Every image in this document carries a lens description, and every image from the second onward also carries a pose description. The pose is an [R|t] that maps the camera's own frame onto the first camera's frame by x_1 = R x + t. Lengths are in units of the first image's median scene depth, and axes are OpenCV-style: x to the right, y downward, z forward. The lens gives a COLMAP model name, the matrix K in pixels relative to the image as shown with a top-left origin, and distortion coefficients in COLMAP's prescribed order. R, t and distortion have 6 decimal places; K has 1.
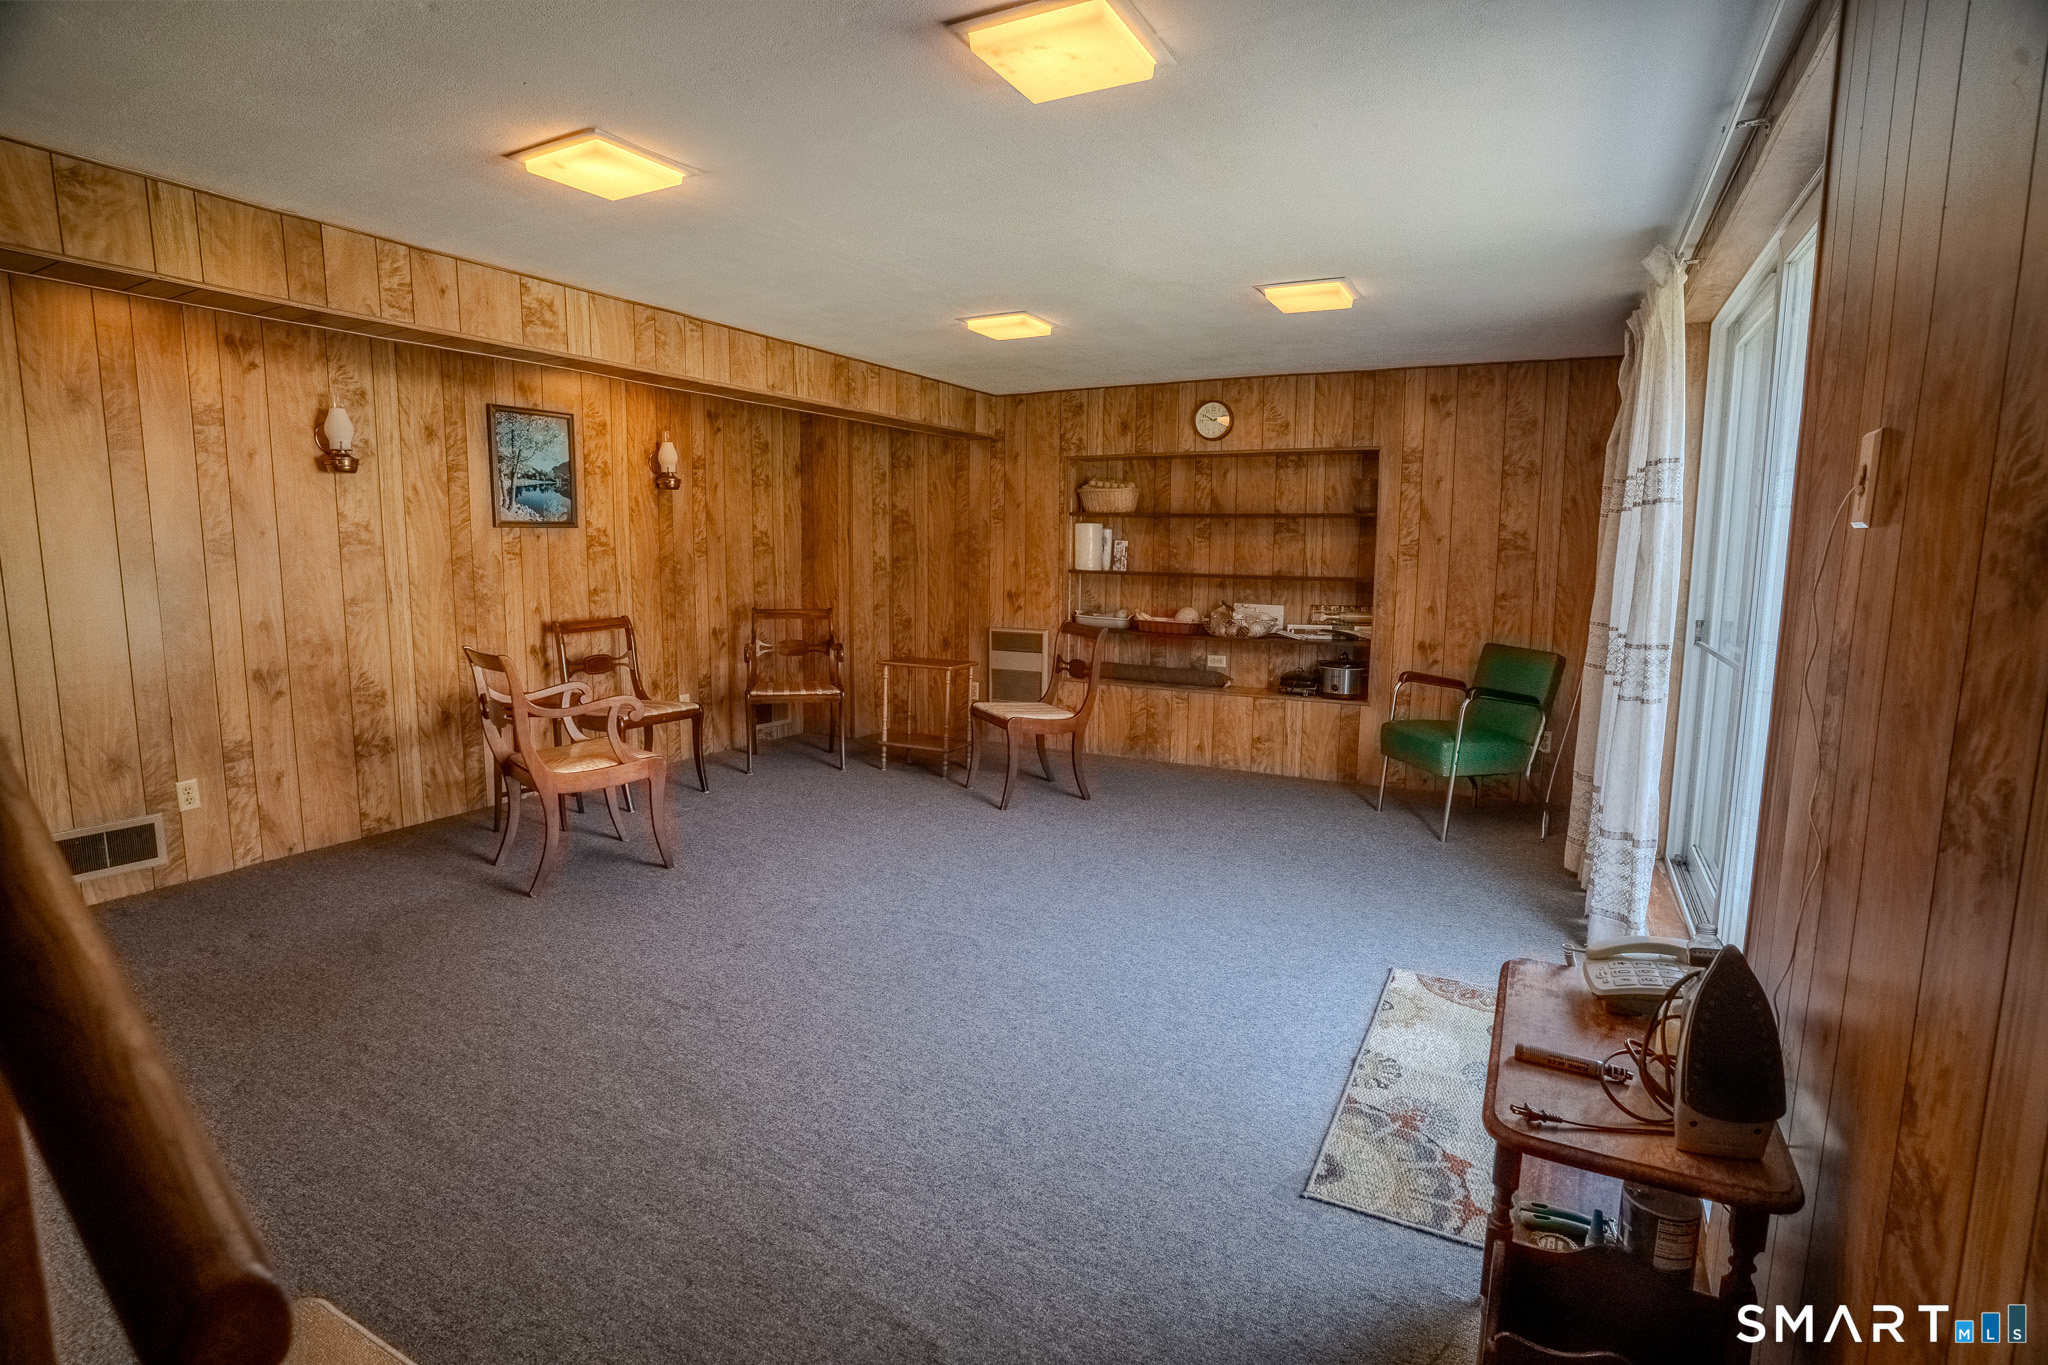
lens RADIAL K [[996.5, 0, 1042.5], [0, 996.5, 685.9], [0, 0, 1]] dist [-0.025510, 0.000312]
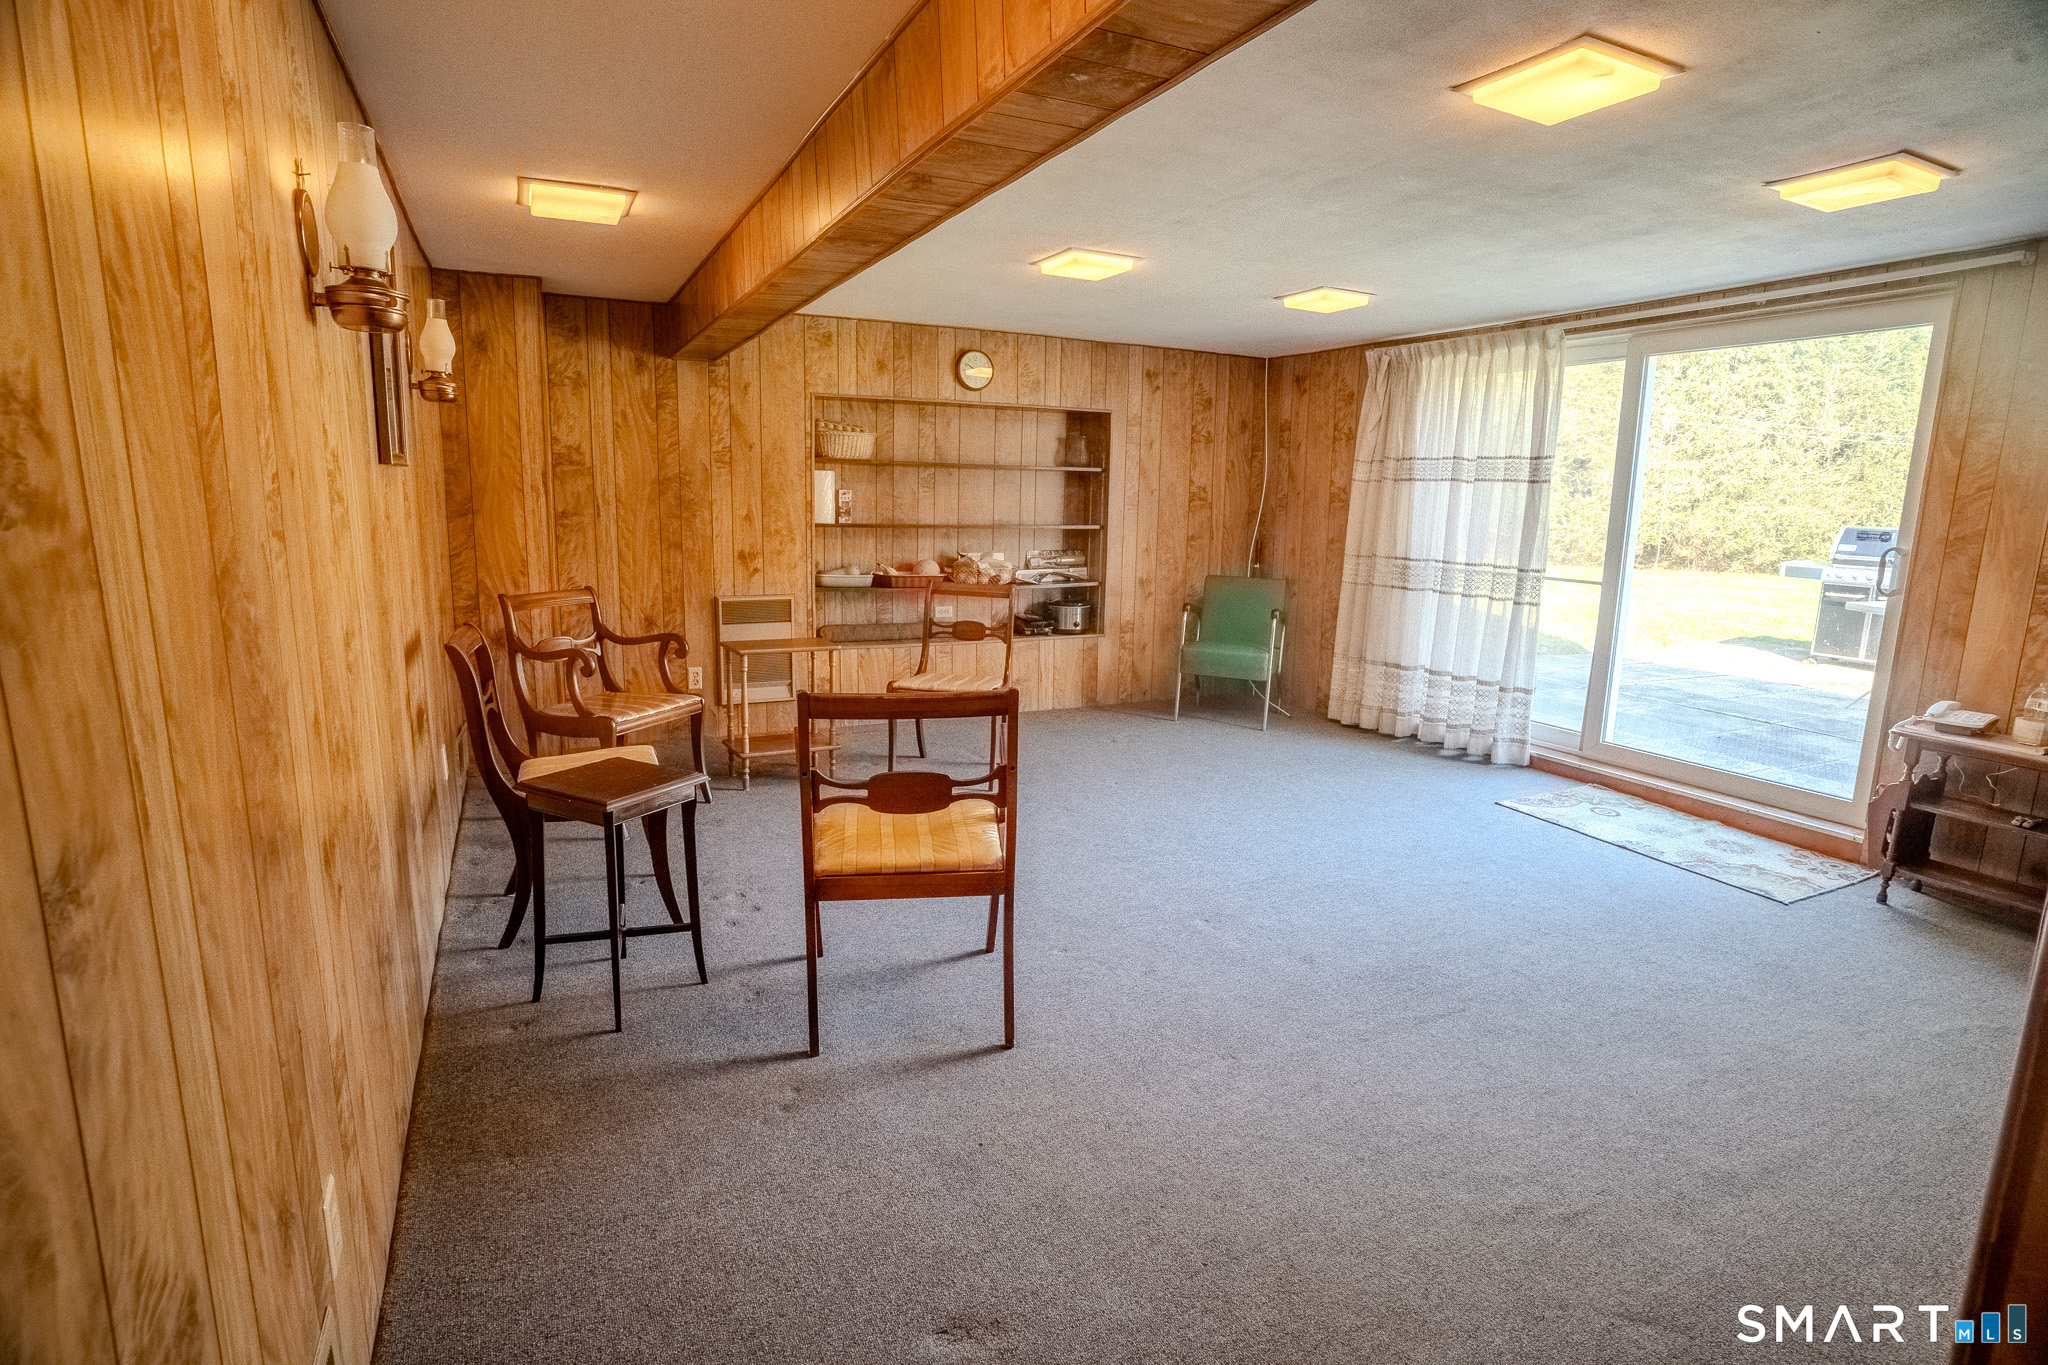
lens RADIAL K [[996.5, 0, 1029.7], [0, 996.5, 678.8], [0, 0, 1]] dist [-0.025510, 0.000312]
pose [[0.614465, -0.150786, 0.774400, -0.566904], [0.090038, 0.988555, 0.121042, -0.071950], [-0.783789, -0.004651, 0.621010, 0.313245]]
